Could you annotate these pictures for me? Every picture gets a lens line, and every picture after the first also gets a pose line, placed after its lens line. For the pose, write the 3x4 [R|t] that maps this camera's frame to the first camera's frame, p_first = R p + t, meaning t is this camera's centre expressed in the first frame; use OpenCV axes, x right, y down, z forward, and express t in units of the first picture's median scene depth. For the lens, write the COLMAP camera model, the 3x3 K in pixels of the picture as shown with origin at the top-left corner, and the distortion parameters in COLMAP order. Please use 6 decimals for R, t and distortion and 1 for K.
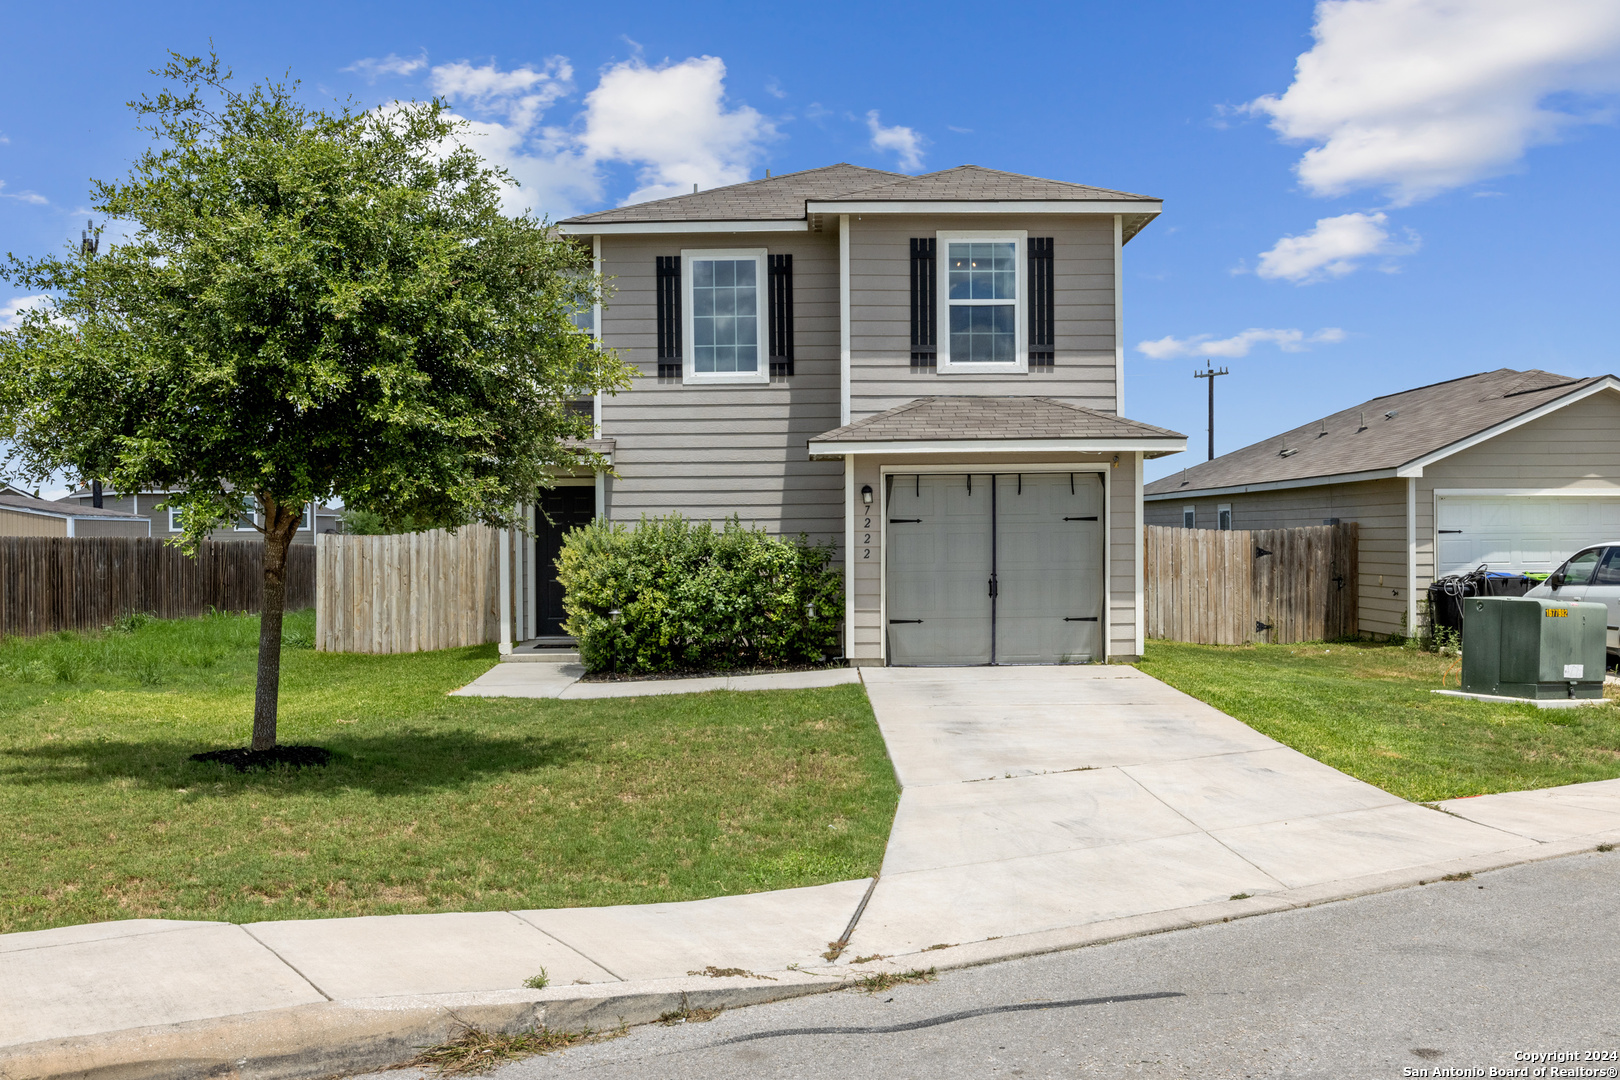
lens RADIAL K [[1617.6, 0, 807.7], [0, 1617.6, 543.9], [0, 0, 1]] dist [-0.068597, 0.000000]
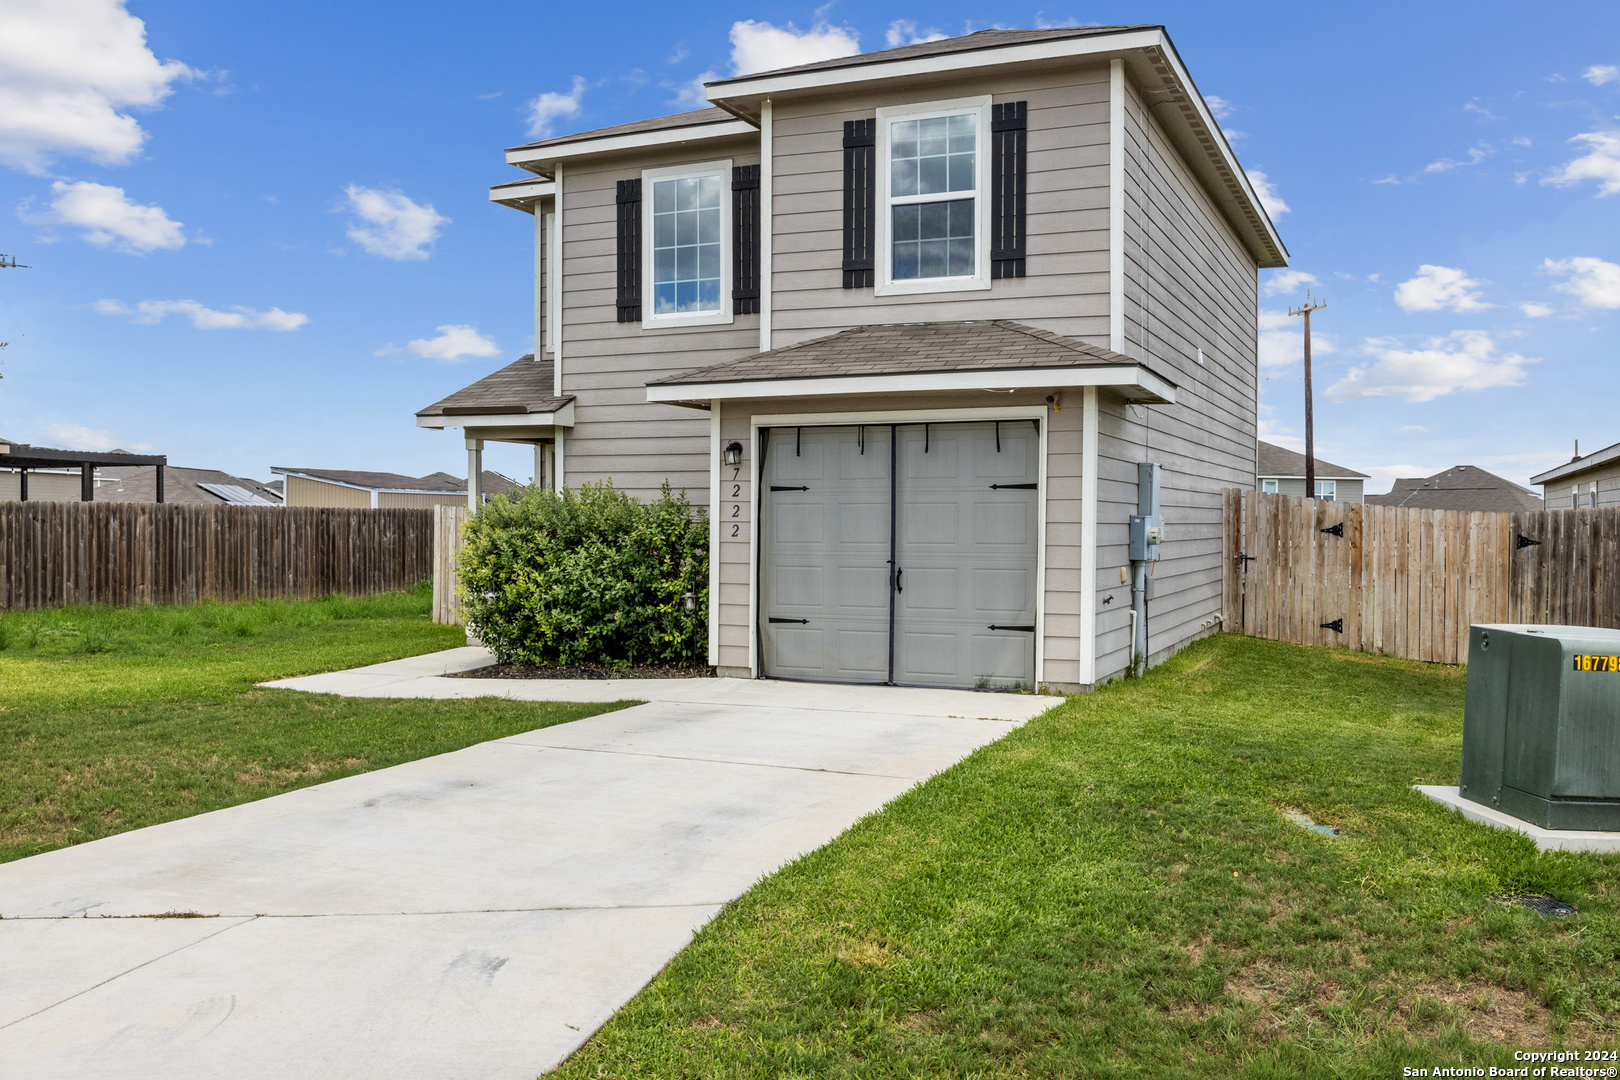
lens RADIAL K [[1405.8, 0, 813.3], [0, 1405.8, 529.7], [0, 0, 1]] dist [-0.047780, -0.026755]
pose [[0.912282, 0.016064, -0.409249, 0.325710], [-0.015272, 0.999870, 0.005203, 0.001680], [0.409279, 0.001504, 0.912408, 0.384691]]
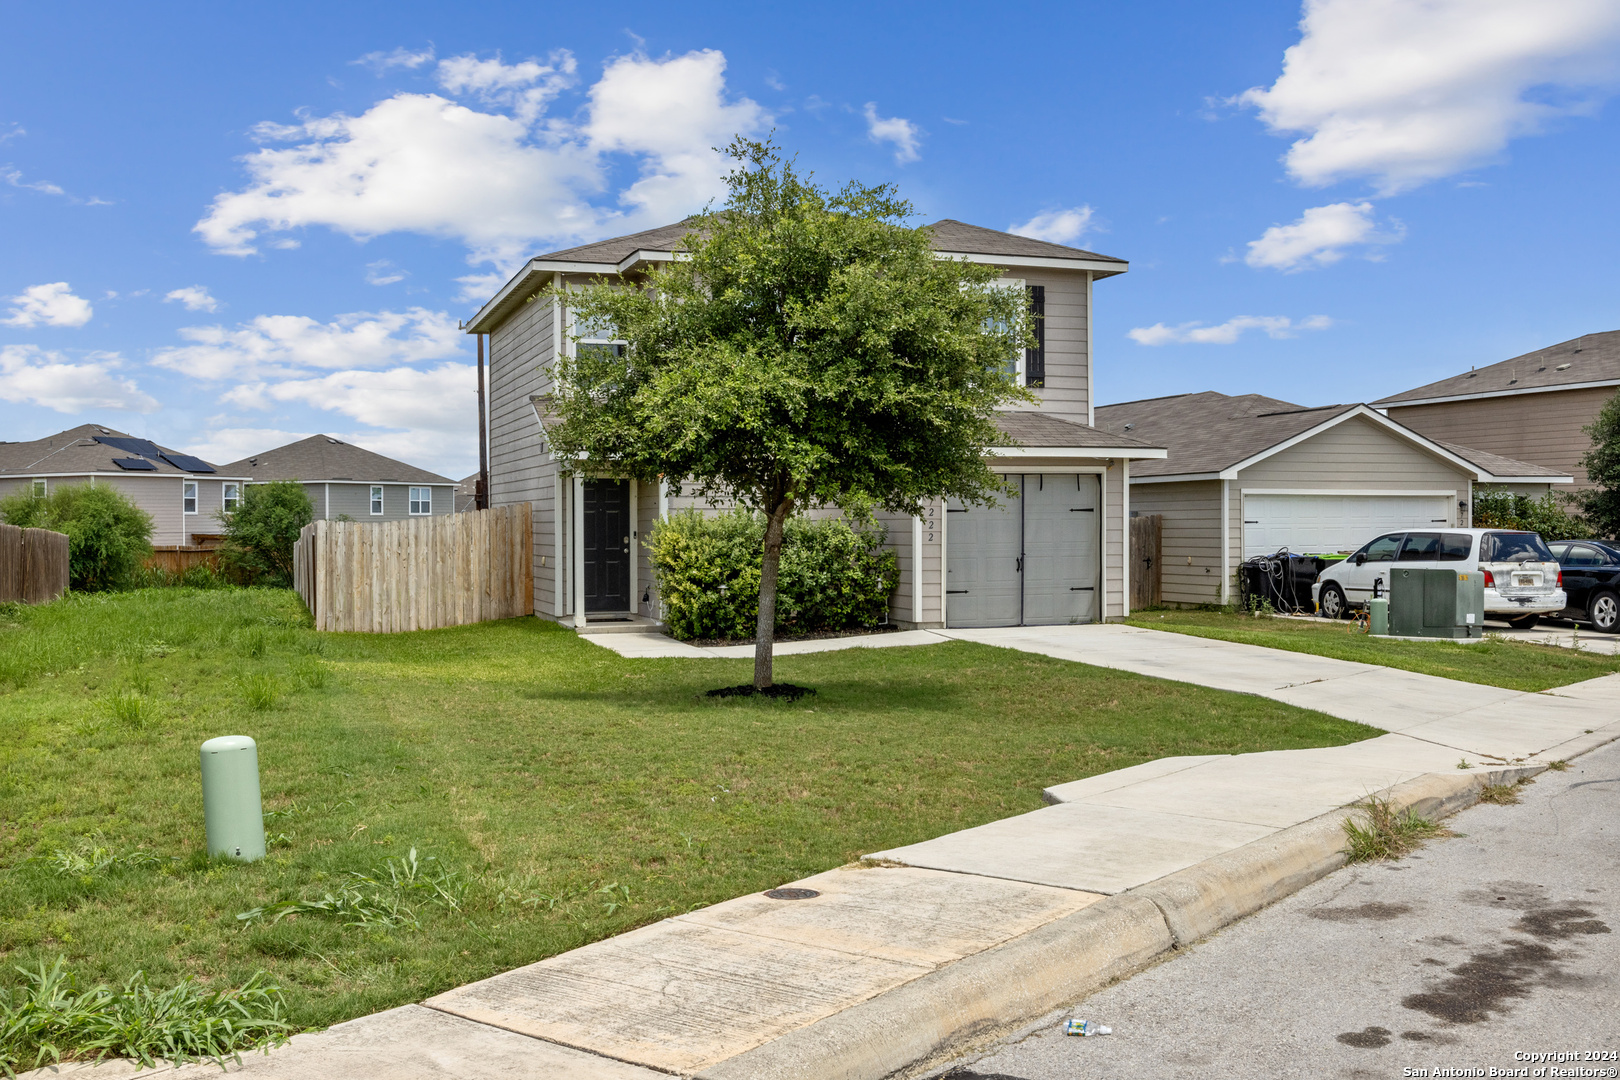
lens RADIAL K [[1617.6, 0, 806.4], [0, 1617.6, 533.0], [0, 0, 1]] dist [-0.068597, 0.000000]
pose [[0.947691, 0.001588, 0.319184, -0.423982], [-0.000746, 0.999996, -0.002761, 0.005995], [-0.319187, 0.002378, 0.947689, -0.132301]]
